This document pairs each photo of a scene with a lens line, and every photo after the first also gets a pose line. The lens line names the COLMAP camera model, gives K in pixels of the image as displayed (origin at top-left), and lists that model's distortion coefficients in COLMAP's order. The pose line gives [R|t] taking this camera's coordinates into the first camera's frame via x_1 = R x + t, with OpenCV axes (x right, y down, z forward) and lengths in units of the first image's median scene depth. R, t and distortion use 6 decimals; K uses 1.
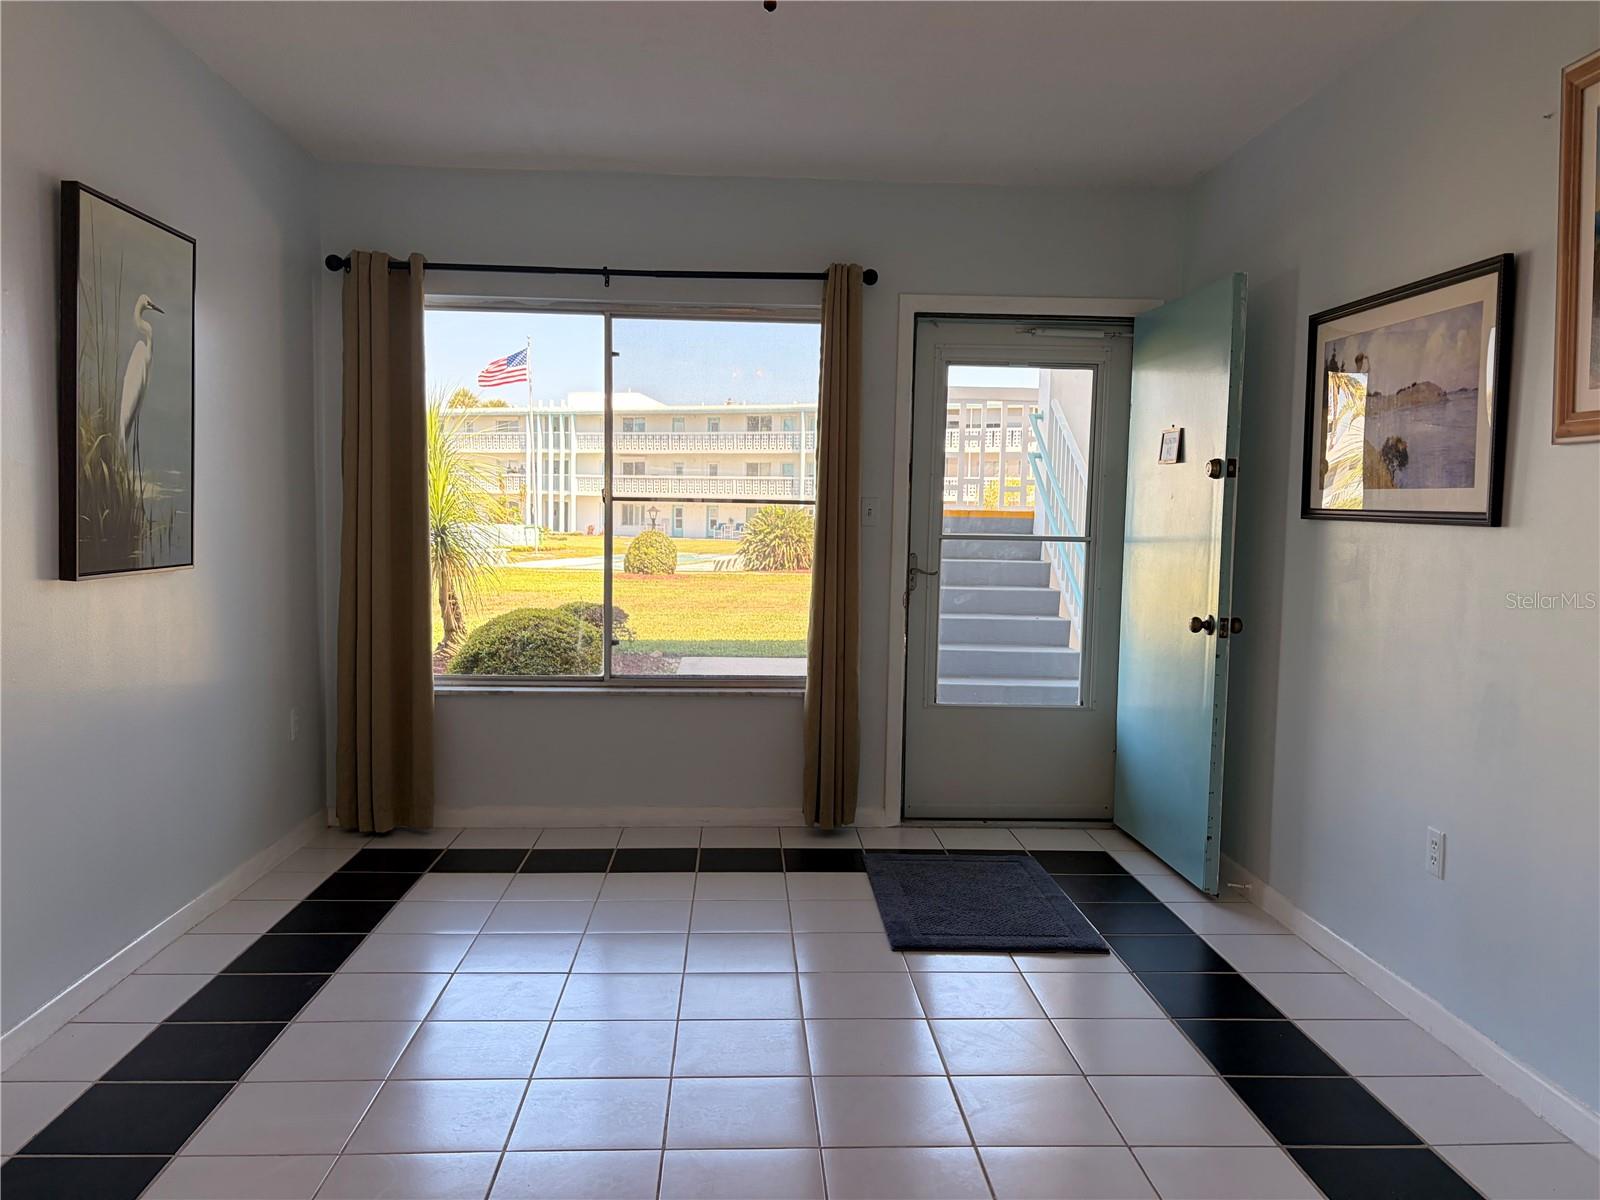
lens RADIAL K [[1204.2, 0, 775.4], [0, 1204.2, 611.7], [0, 0, 1]] dist [0.043283, -0.072434]
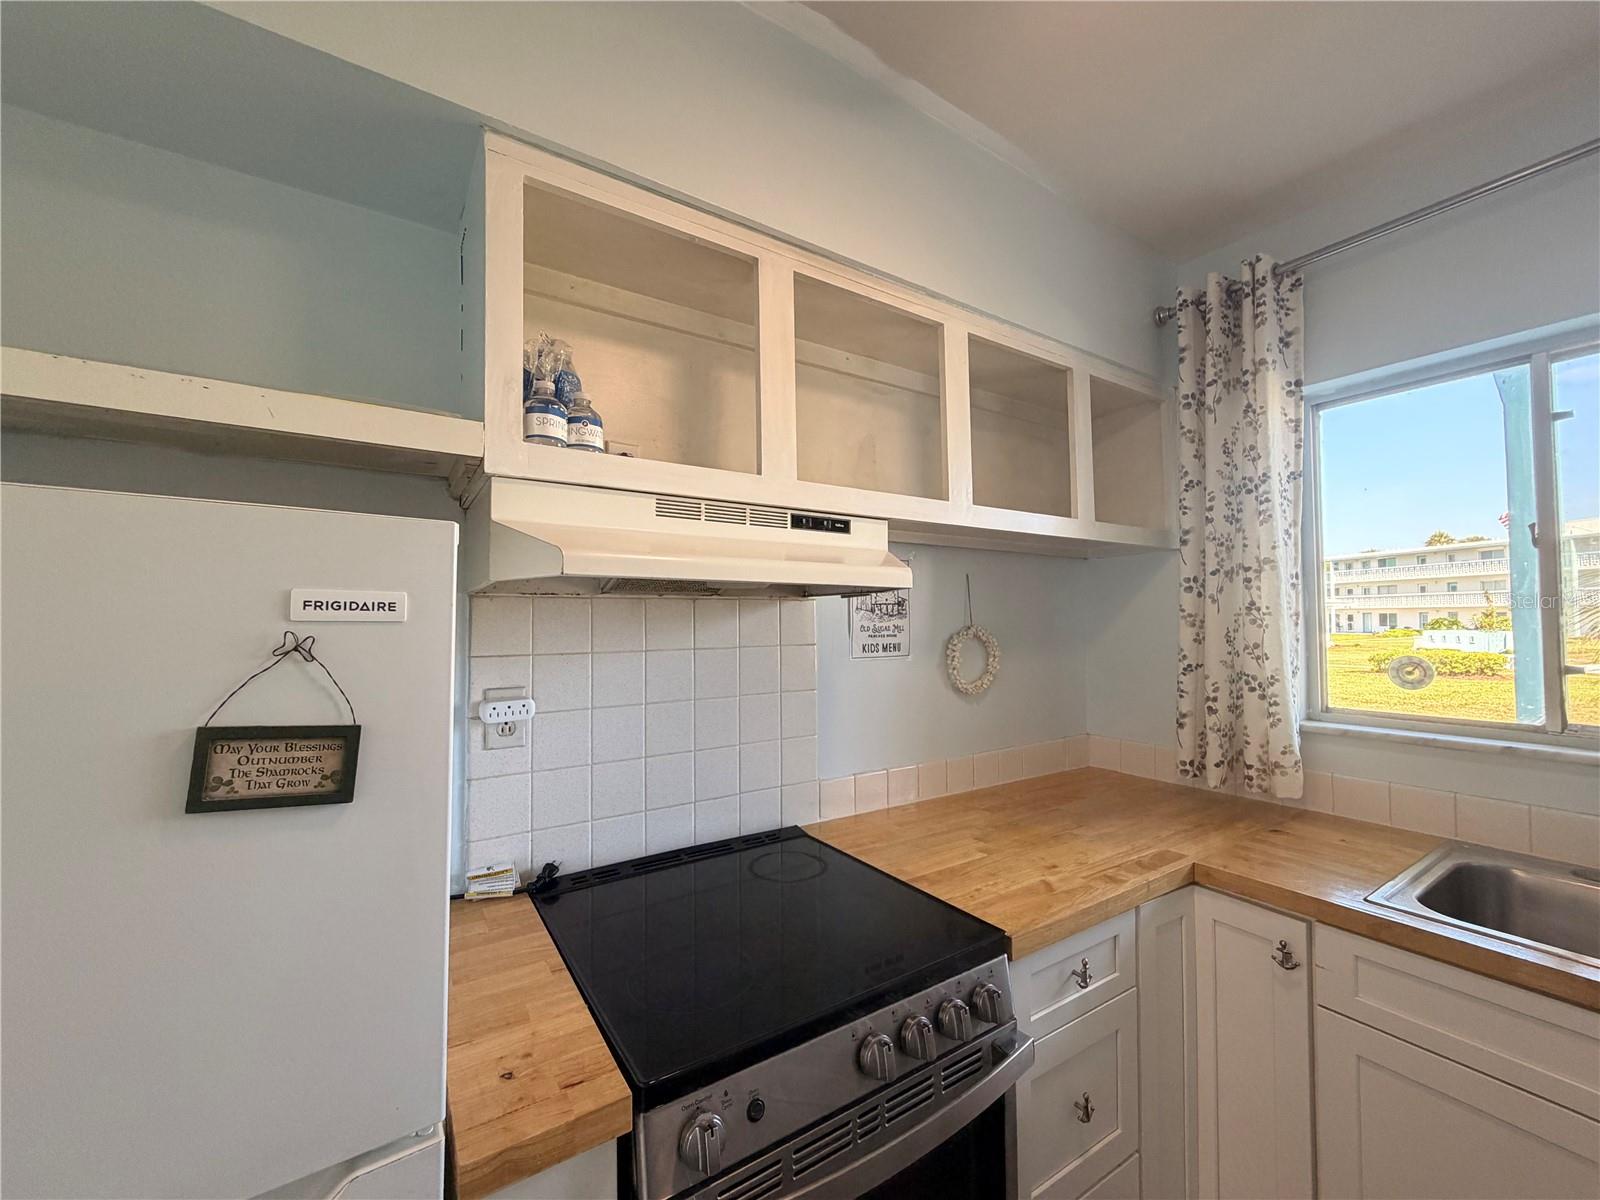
lens RADIAL K [[636.5, 0, 795.9], [0, 636.5, 601.6], [0, 0, 1]] dist [-0.001112, 0.000299]
pose [[0.516656, -0.047145, -0.854894, -0.544726], [-0.053670, 0.994736, -0.087292, -0.095752], [0.854509, 0.090982, 0.511406, 0.548625]]
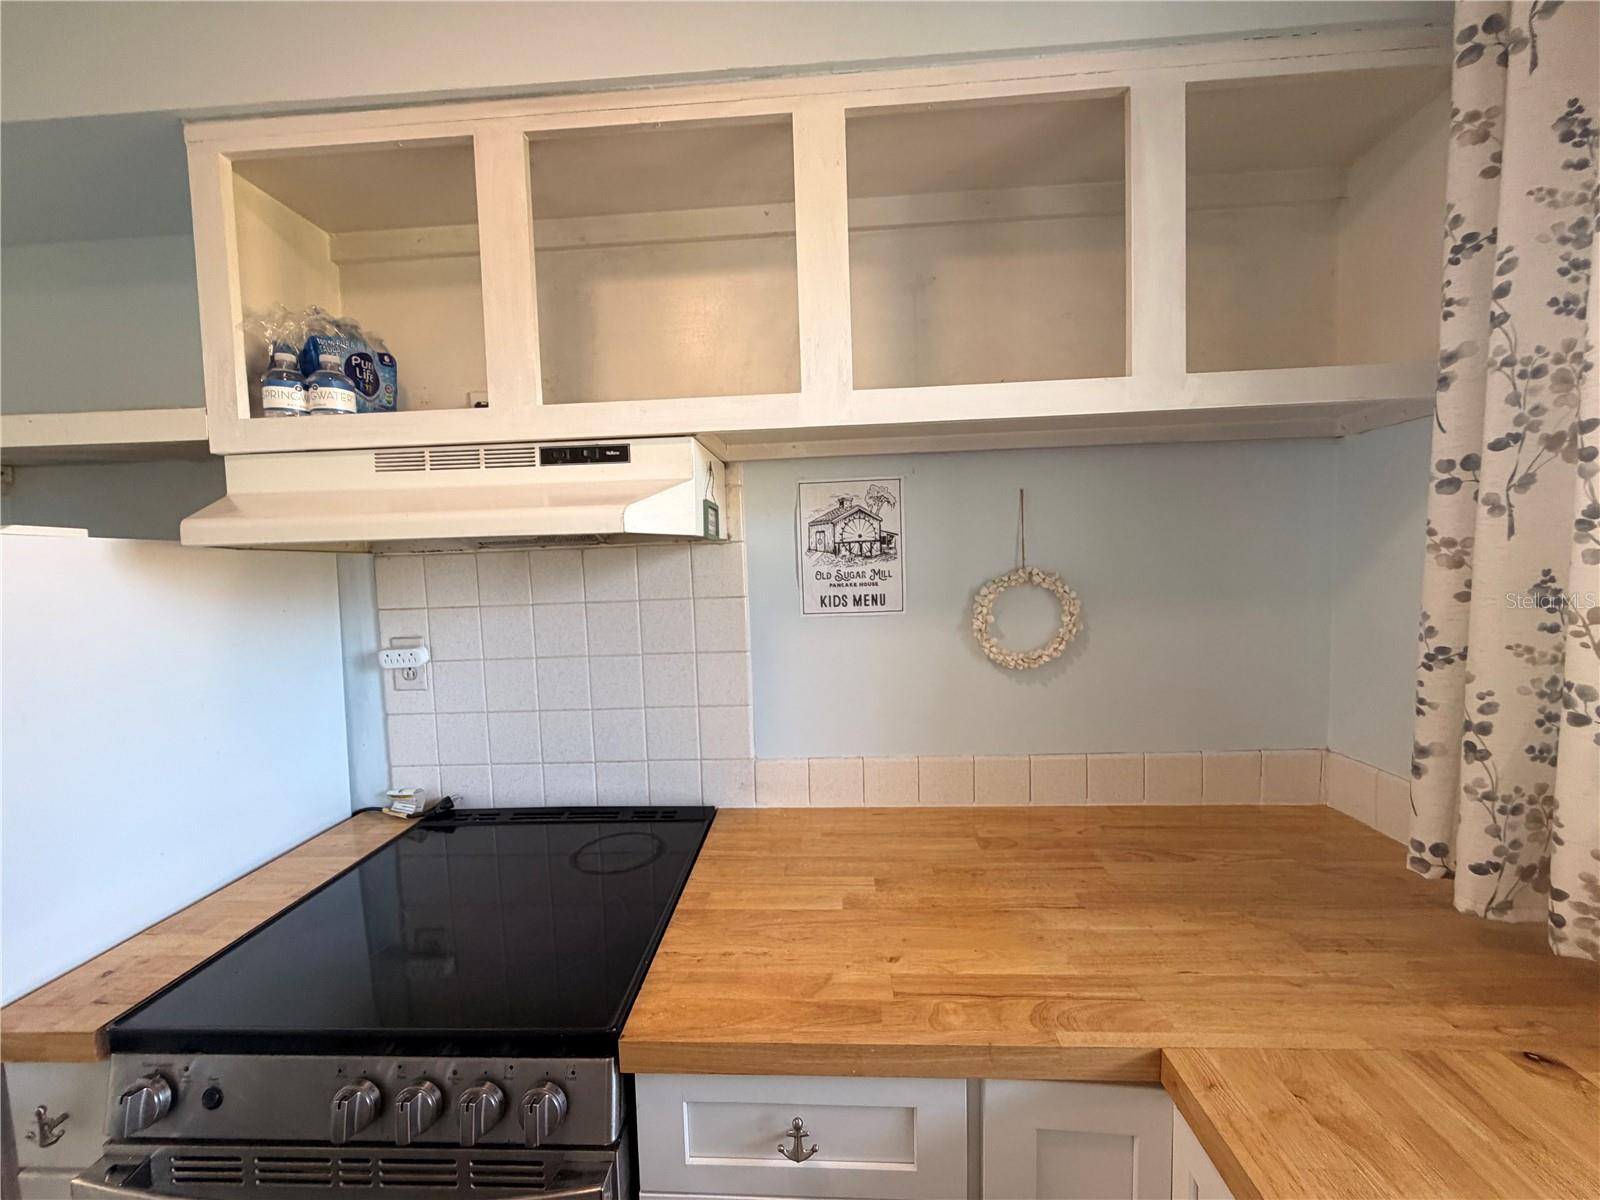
lens RADIAL K [[636.5, 0, 798.4], [0, 636.5, 600.7], [0, 0, 1]] dist [-0.001112, 0.000299]
pose [[-0.088455, 0.054539, -0.994586, -0.557458], [-0.048107, 0.997101, 0.058955, -0.119170], [0.994918, 0.053061, -0.085575, 0.782665]]
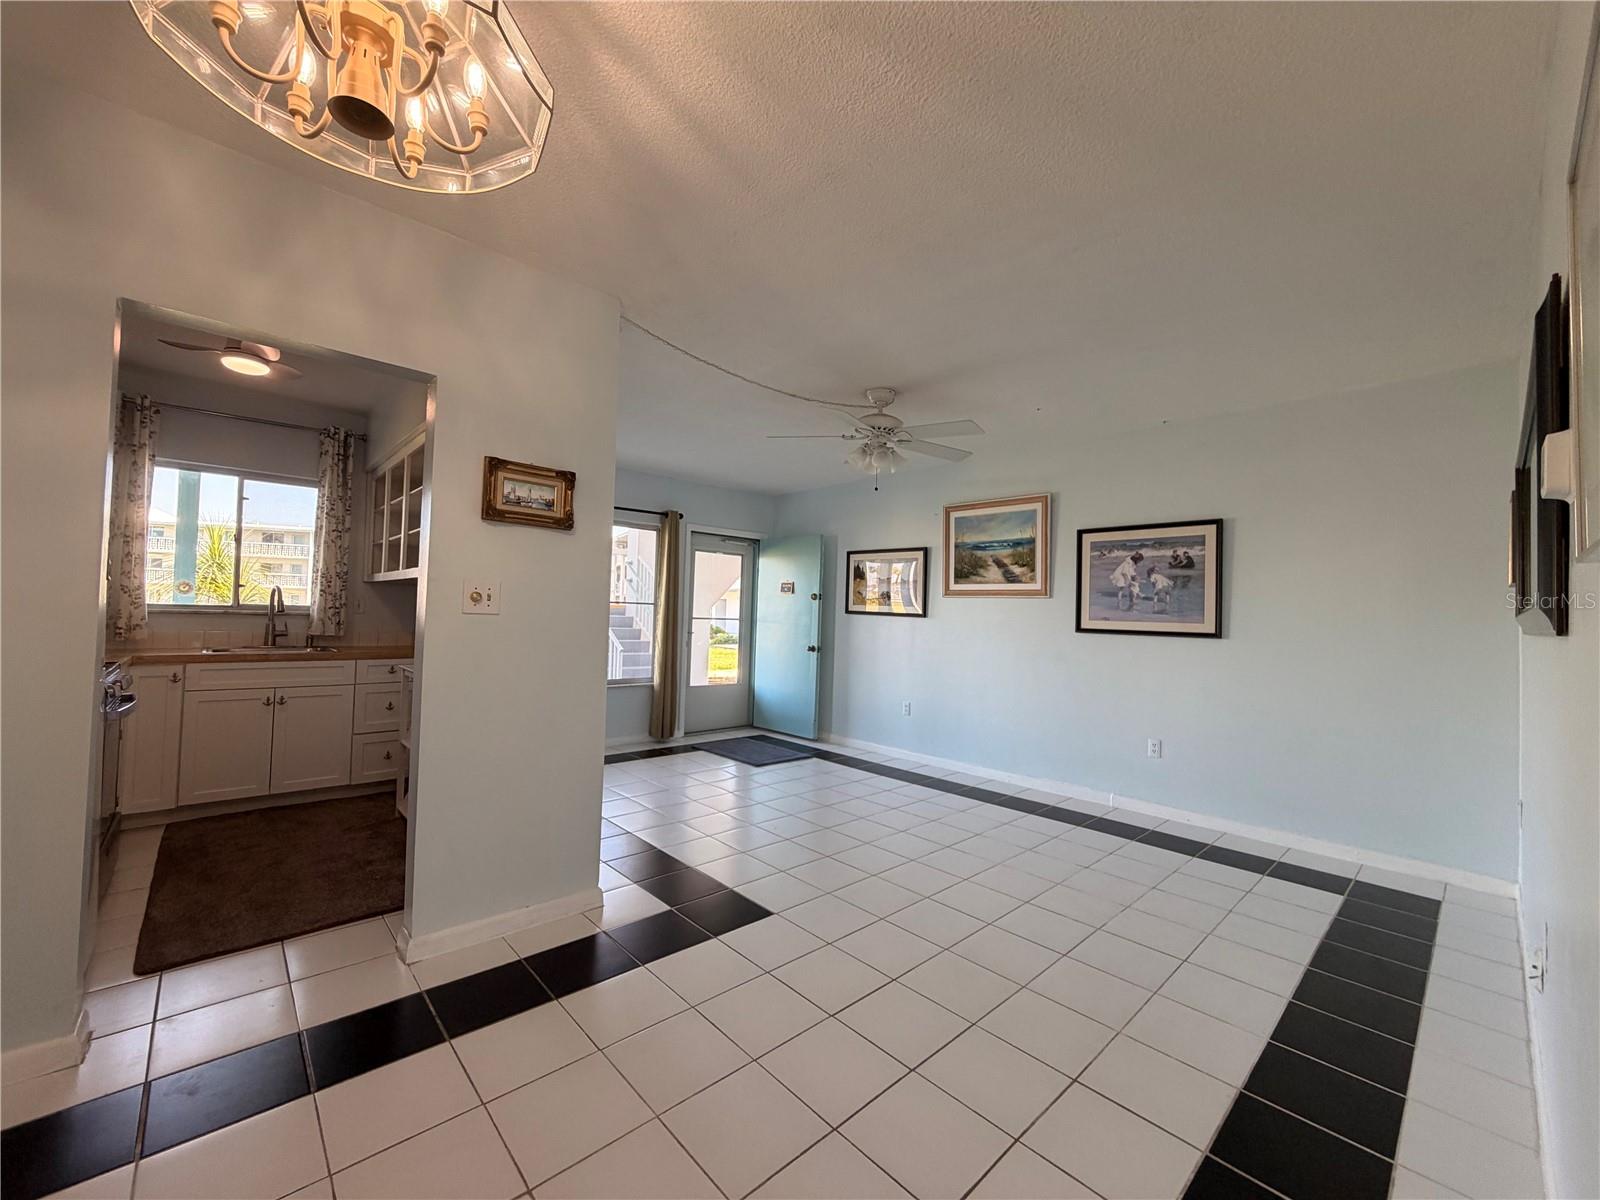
lens RADIAL K [[636.5, 0, 797.3], [0, 636.5, 601.0], [0, 0, 1]] dist [-0.001112, 0.000299]
pose [[0.758619, 0.017366, 0.651303, -0.603295], [0.036775, 0.996910, -0.069415, 0.001656], [-0.650496, 0.076611, 0.755636, -0.151827]]
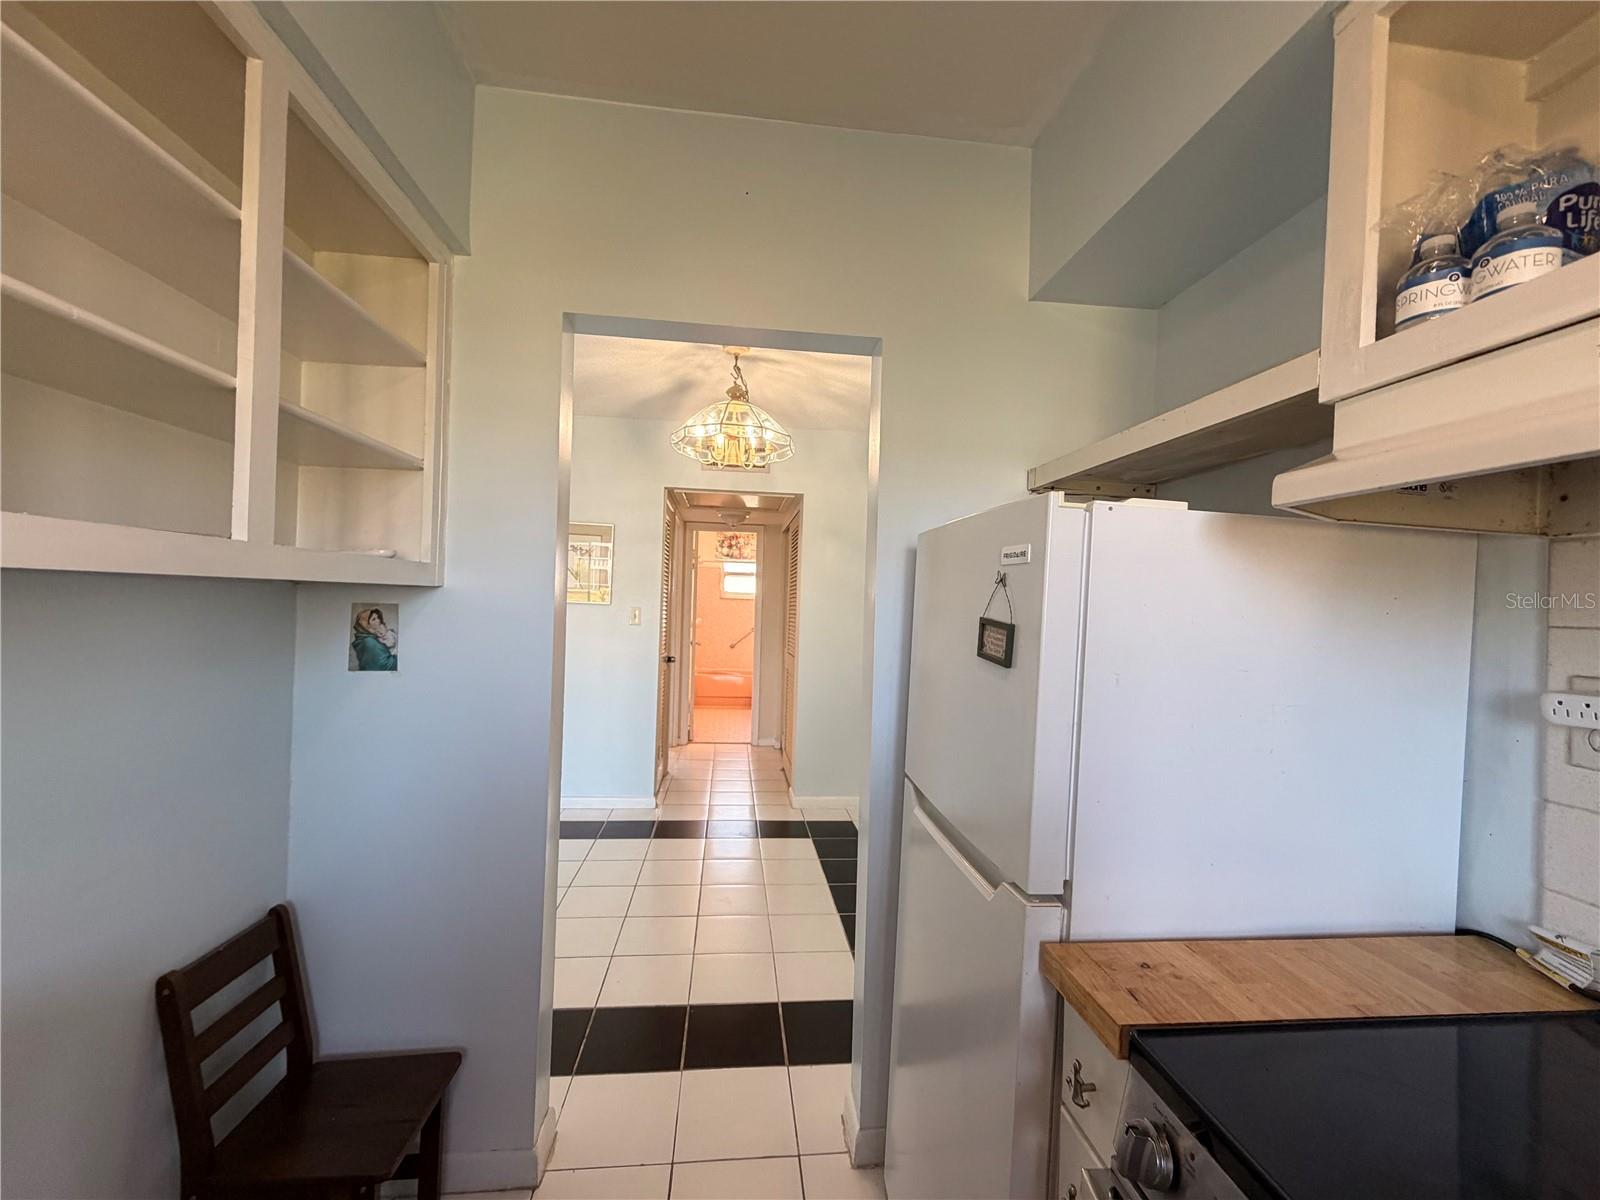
lens RADIAL K [[636.5, 0, 793.6], [0, 636.5, 601.1], [0, 0, 1]] dist [-0.001112, 0.000299]
pose [[-0.996628, -0.053552, -0.062172, -0.605167], [-0.057940, 0.995787, 0.071068, -0.096569], [0.058105, 0.074430, -0.995532, 0.733045]]
